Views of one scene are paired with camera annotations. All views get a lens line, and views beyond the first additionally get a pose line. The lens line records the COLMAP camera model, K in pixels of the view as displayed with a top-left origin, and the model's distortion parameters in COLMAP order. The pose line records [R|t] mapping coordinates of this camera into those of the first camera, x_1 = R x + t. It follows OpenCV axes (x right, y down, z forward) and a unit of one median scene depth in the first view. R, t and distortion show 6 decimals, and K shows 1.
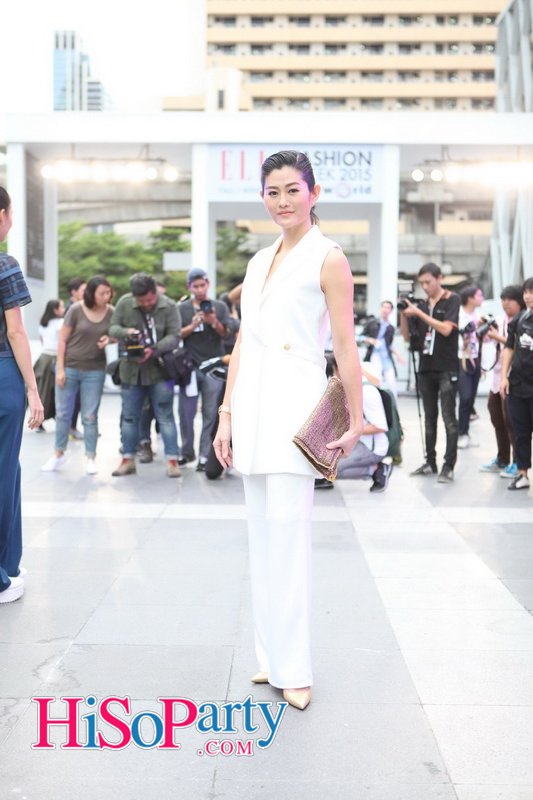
lens RADIAL K [[1126.2, 0, 266.5], [0, 1126.2, 400.0], [0, 0, 1]] dist [0.003169, 0.040854]
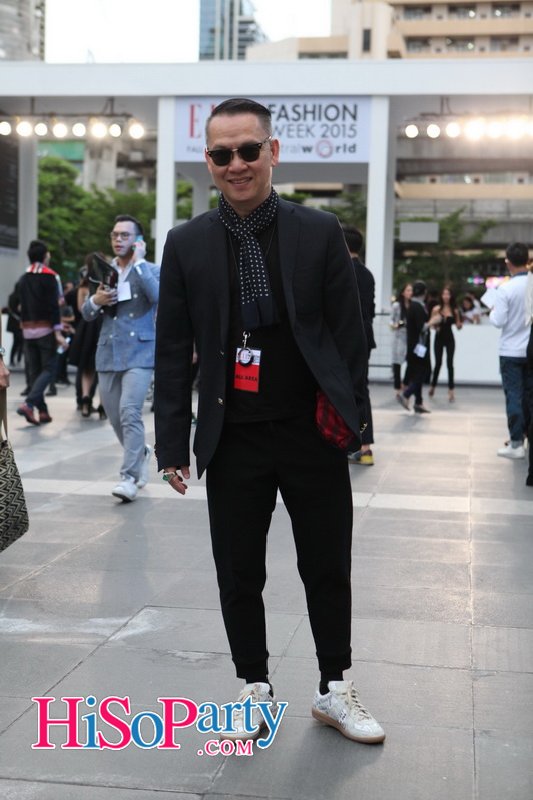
lens RADIAL K [[1326.4, 0, 266.5], [0, 1326.4, 400.0], [0, 0, 1]] dist [0.035501, 0.052611]
pose [[0.989465, 0.024503, -0.142681, 0.175468], [-0.023923, 0.999697, 0.005778, 0.005114], [0.142780, -0.002304, 0.989752, -0.034303]]
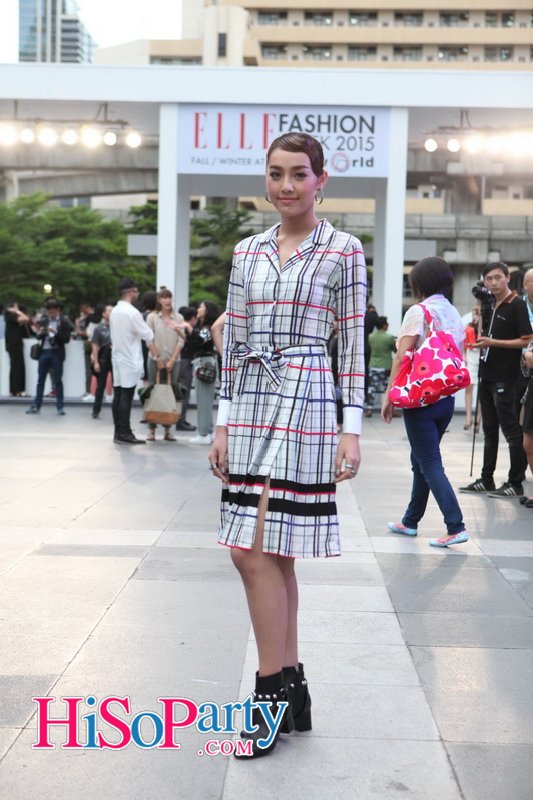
lens RADIAL K [[1385.3, 0, 266.5], [0, 1385.3, 400.0], [0, 0, 1]] dist [0.100154, -0.022981]
pose [[0.999834, 0.015583, -0.009443, 0.026071], [-0.015687, 0.999816, -0.011022, 0.001066], [0.009269, 0.011169, 0.999895, -0.022748]]
